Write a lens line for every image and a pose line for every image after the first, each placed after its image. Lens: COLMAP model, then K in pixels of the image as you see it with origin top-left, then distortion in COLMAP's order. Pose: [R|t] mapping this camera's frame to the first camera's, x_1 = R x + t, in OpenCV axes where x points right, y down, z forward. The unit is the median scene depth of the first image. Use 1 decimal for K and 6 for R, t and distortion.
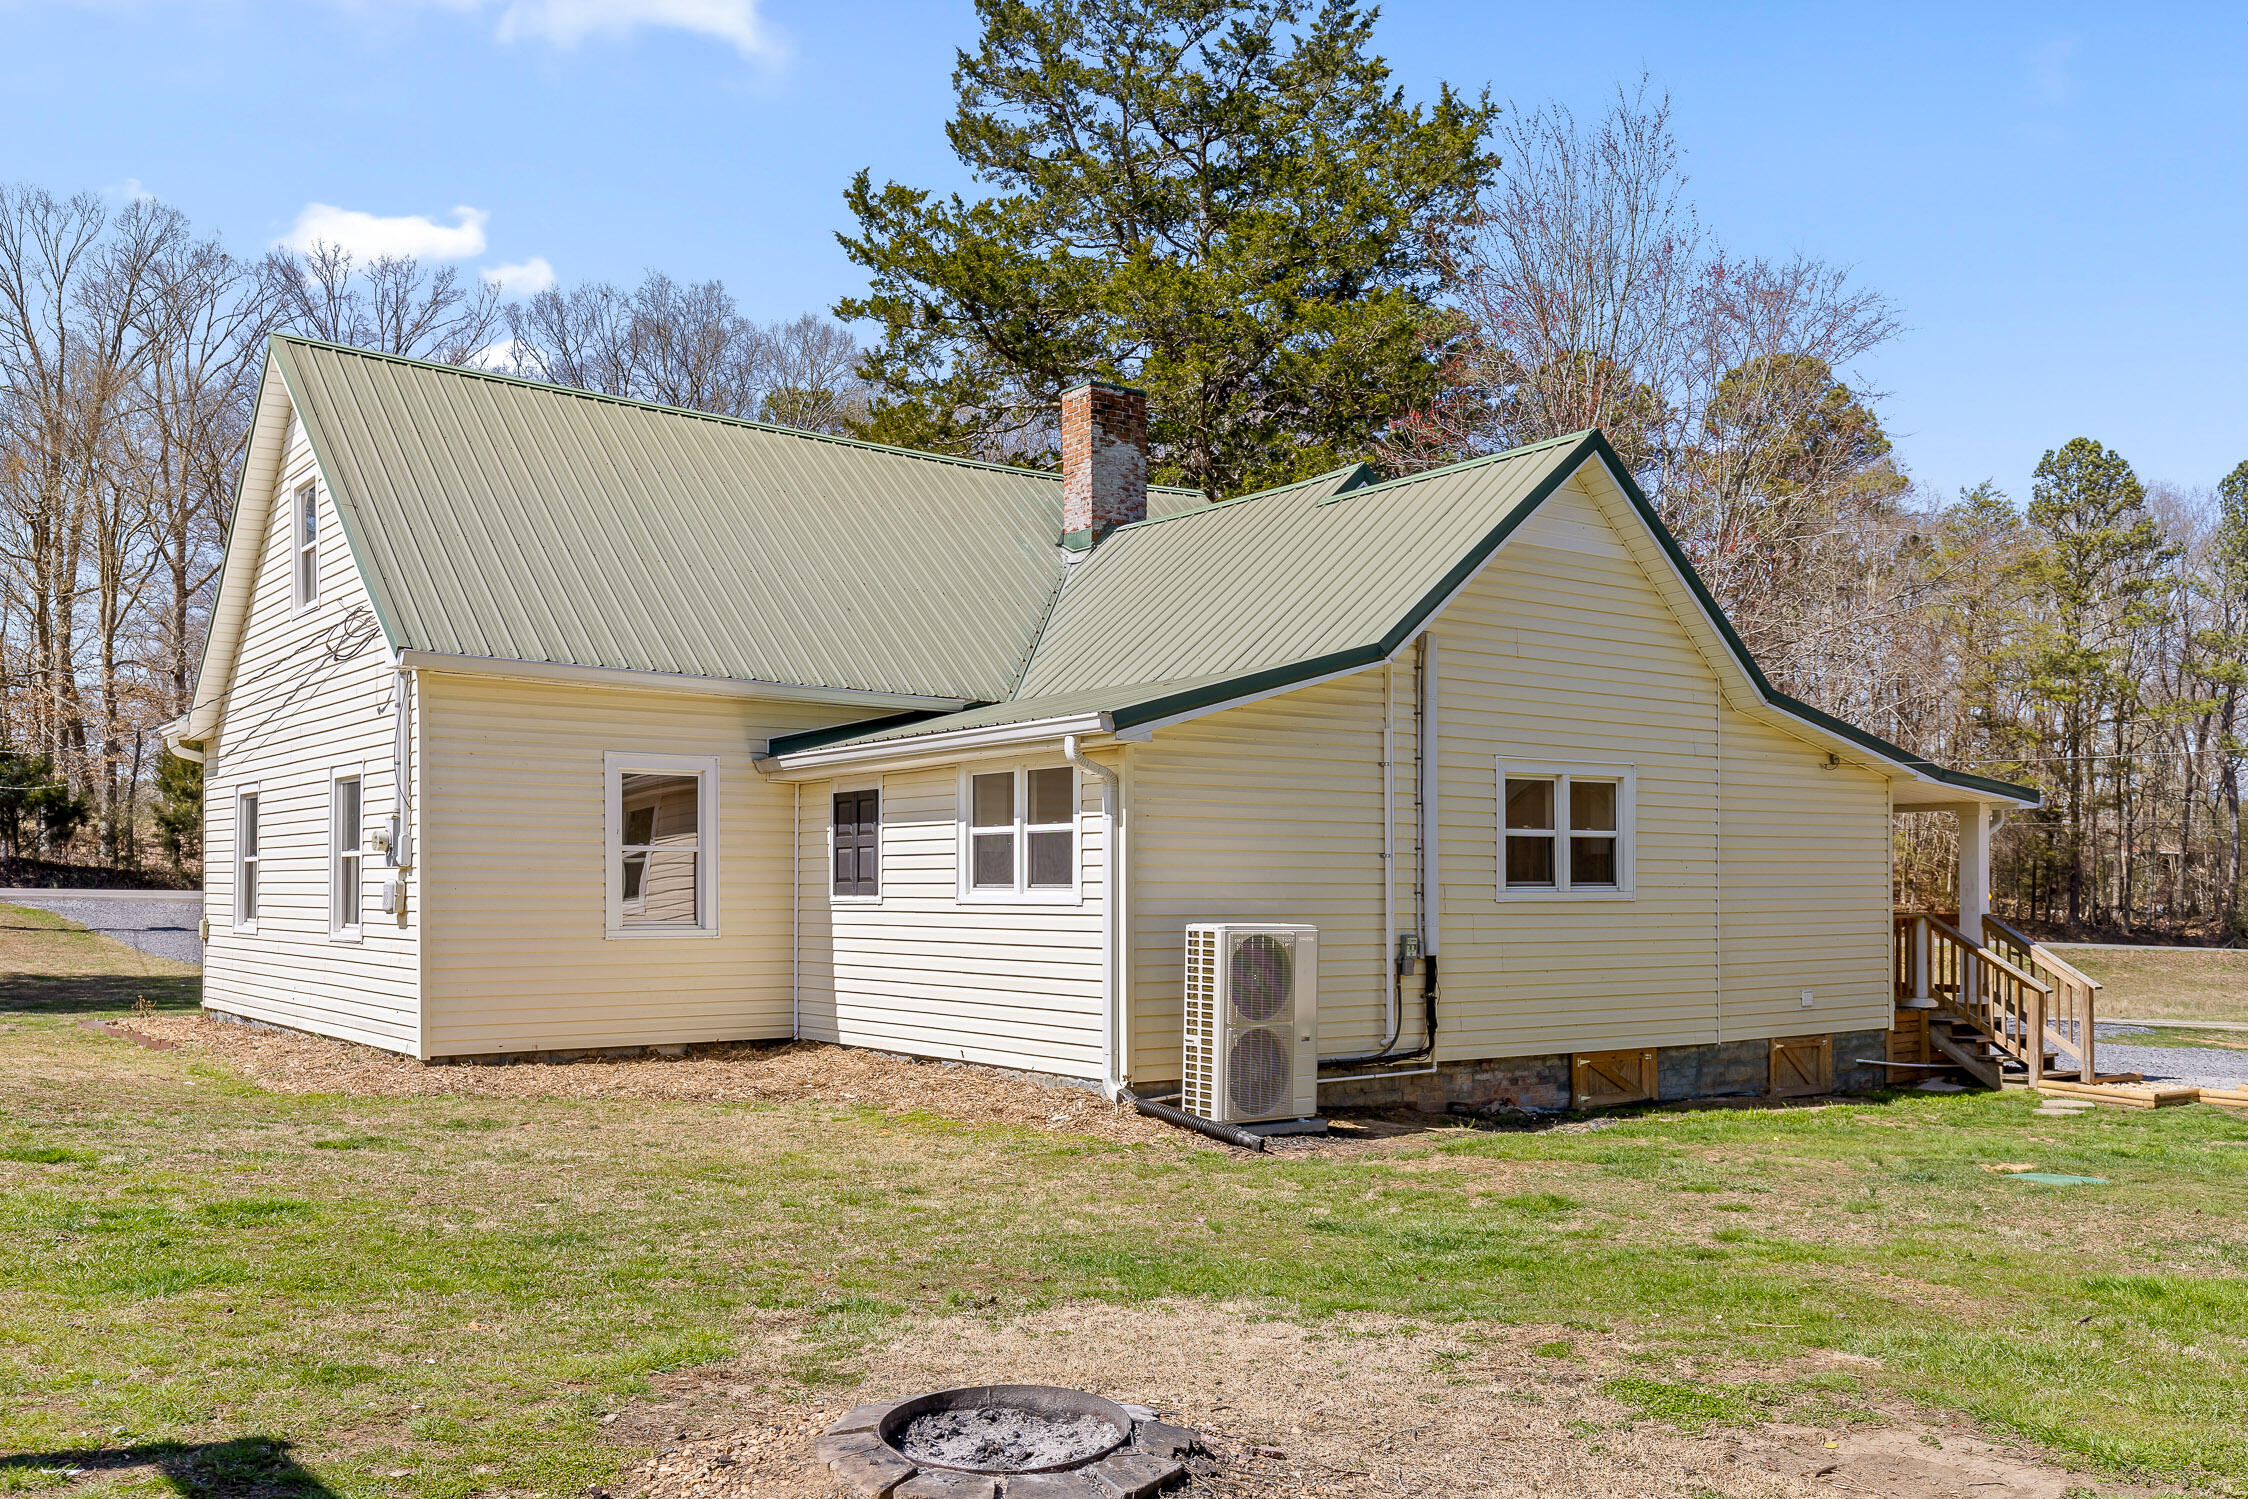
lens RADIAL K [[1910.6, 0, 1120.1], [0, 1910.6, 893.2], [0, 0, 1]] dist [0.001537, -0.002792]
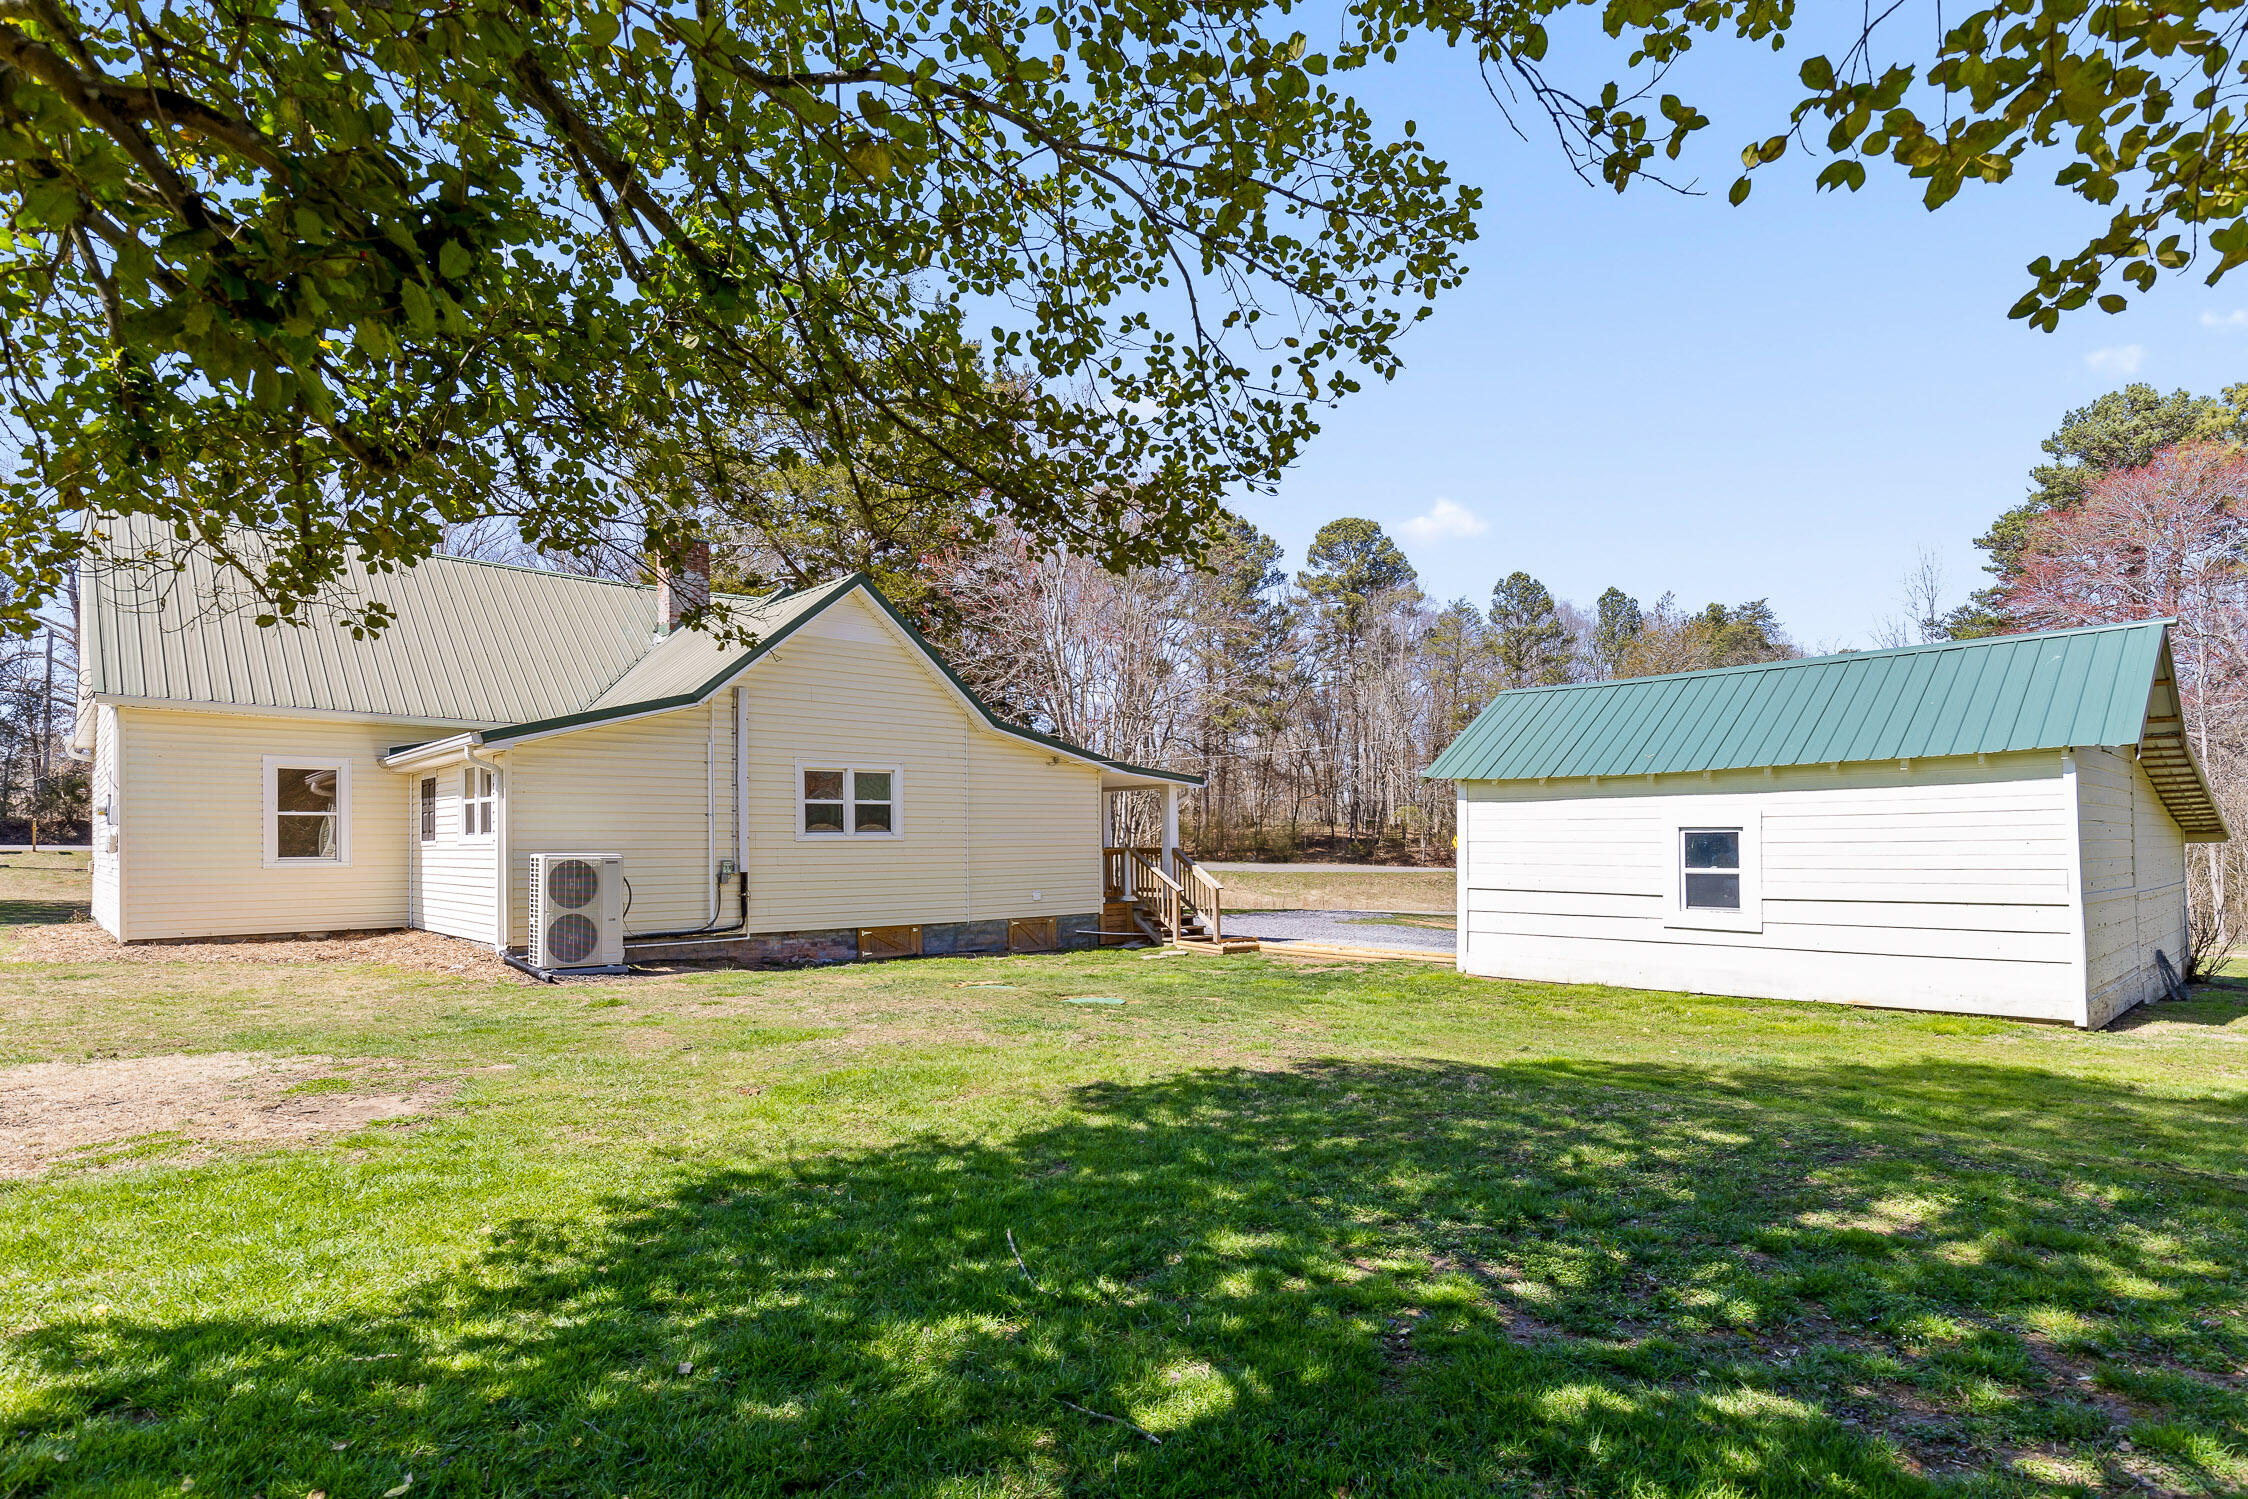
lens RADIAL K [[1189.3, 0, 1125.6], [0, 1189.3, 831.0], [0, 0, 1]] dist [0.002692, 0.000183]
pose [[0.993984, -0.005820, 0.109369, 0.322274], [0.006994, 0.999922, -0.010356, 0.007291], [-0.109301, 0.011059, 0.993947, -0.096368]]
